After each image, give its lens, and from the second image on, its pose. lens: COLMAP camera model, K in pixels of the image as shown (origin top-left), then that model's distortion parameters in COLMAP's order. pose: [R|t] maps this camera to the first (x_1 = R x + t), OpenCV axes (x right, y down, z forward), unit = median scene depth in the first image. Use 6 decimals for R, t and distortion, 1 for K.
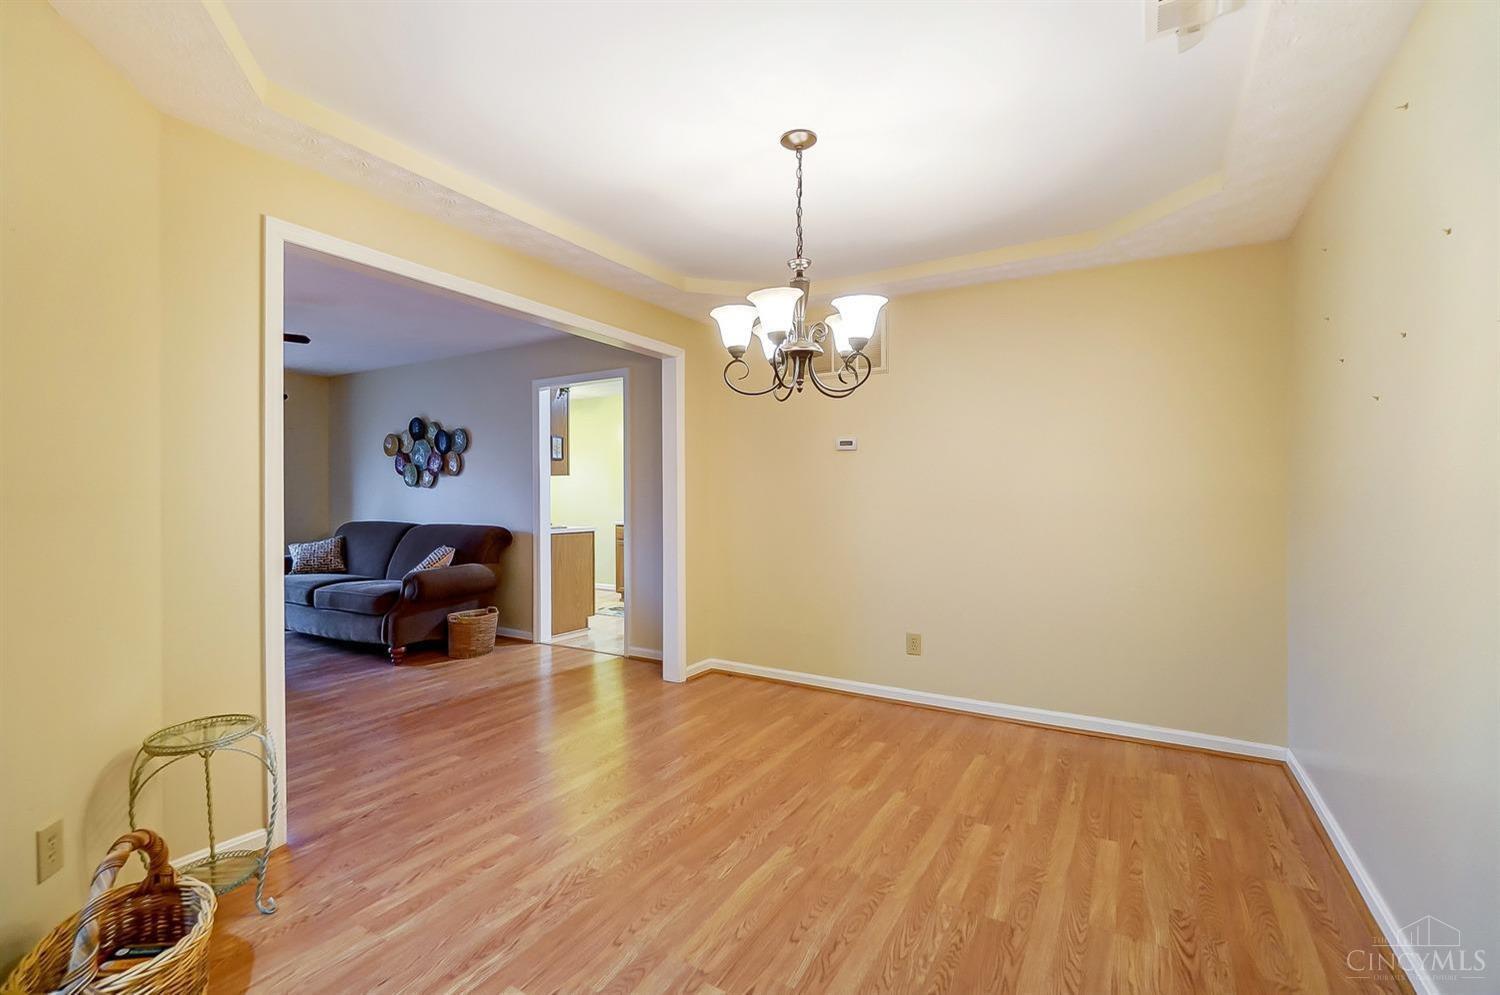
lens RADIAL K [[668.8, 0, 728.4], [0, 668.8, 501.1], [0, 0, 1]] dist [-0.039369, 0.000100]
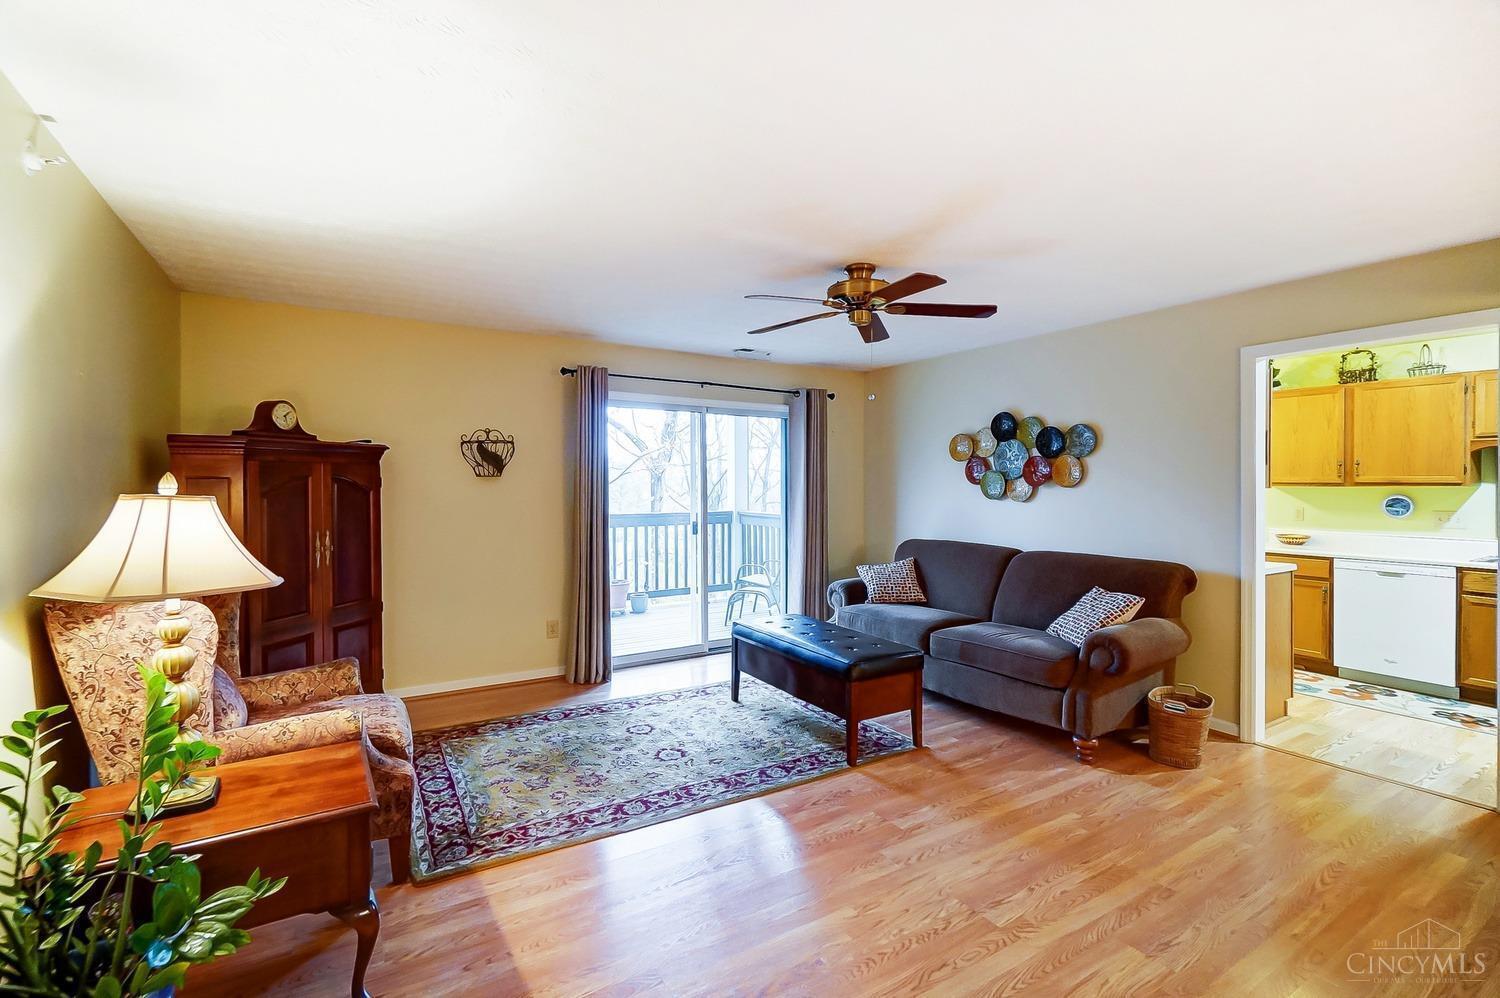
lens RADIAL K [[659.1, 0, 741.4], [0, 659.1, 497.7], [0, 0, 1]] dist [-0.003640, -0.000418]
pose [[0.881888, 0.009782, -0.471358, -0.791949], [-0.003822, 0.999900, 0.013600, -0.070722], [0.471444, -0.010192, 0.881837, 0.332420]]
